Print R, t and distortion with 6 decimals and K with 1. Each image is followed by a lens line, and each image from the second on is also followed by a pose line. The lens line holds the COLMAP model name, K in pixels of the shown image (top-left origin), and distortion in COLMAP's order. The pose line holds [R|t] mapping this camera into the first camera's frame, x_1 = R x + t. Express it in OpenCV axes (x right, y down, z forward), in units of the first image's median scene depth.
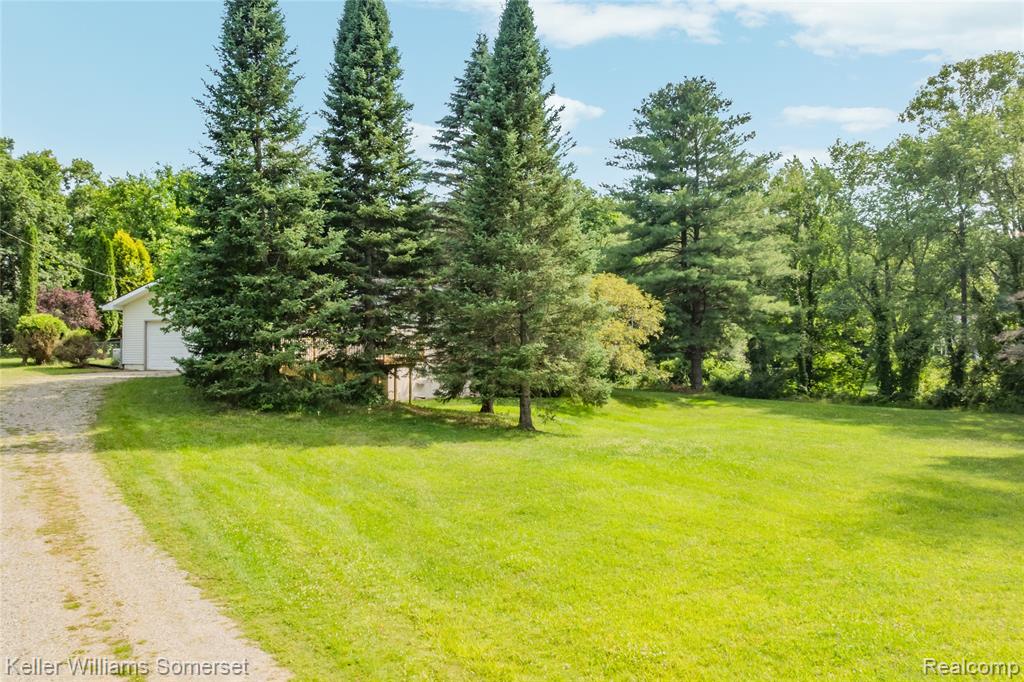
lens RADIAL K [[855.7, 0, 512.6], [0, 855.7, 339.1], [0, 0, 1]] dist [-0.015370, -0.020743]
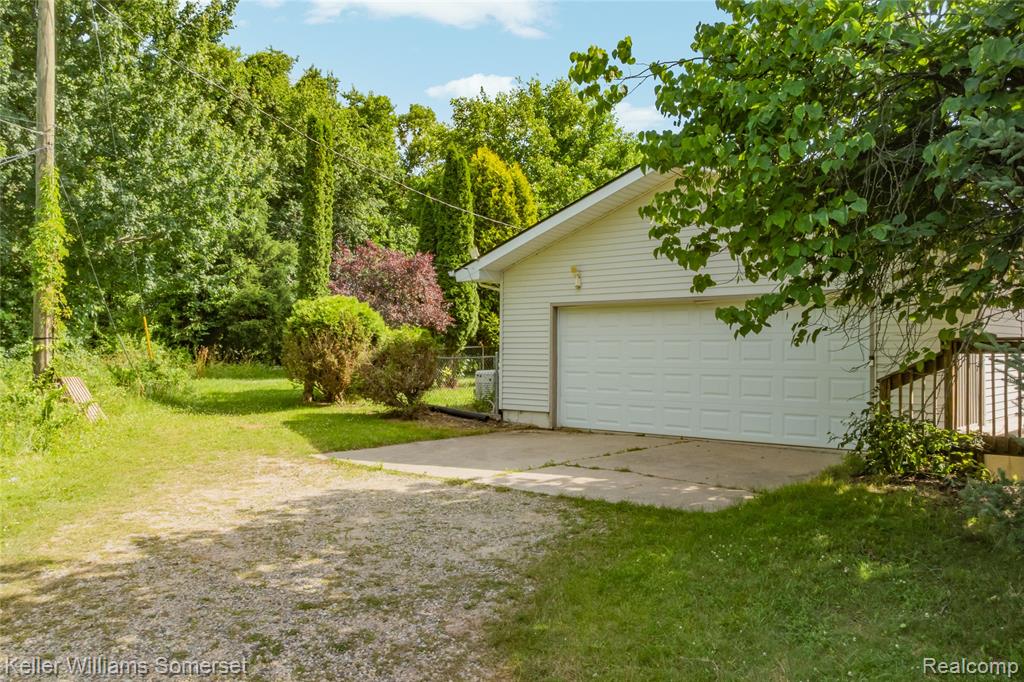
lens RADIAL K [[855.7, 0, 513.3], [0, 855.7, 338.4], [0, 0, 1]] dist [-0.015370, -0.020743]
pose [[0.934059, 0.001315, -0.357116, -0.284390], [-0.005151, 0.999939, -0.009790, -0.001450], [0.357082, 0.010984, 0.934009, 0.576195]]
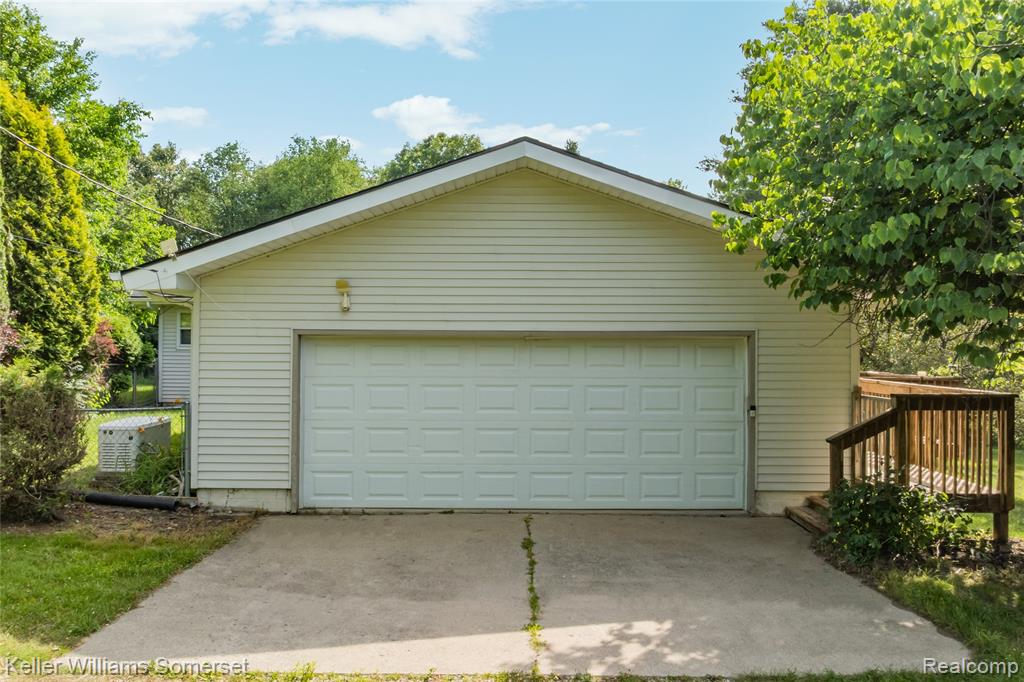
lens RADIAL K [[855.7, 0, 515.1], [0, 855.7, 339.4], [0, 0, 1]] dist [-0.015370, -0.020743]
pose [[0.932636, 0.009384, 0.360697, -0.434284], [-0.008502, 0.999956, -0.004031, -0.017316], [-0.360719, 0.000692, 0.932674, 0.669077]]
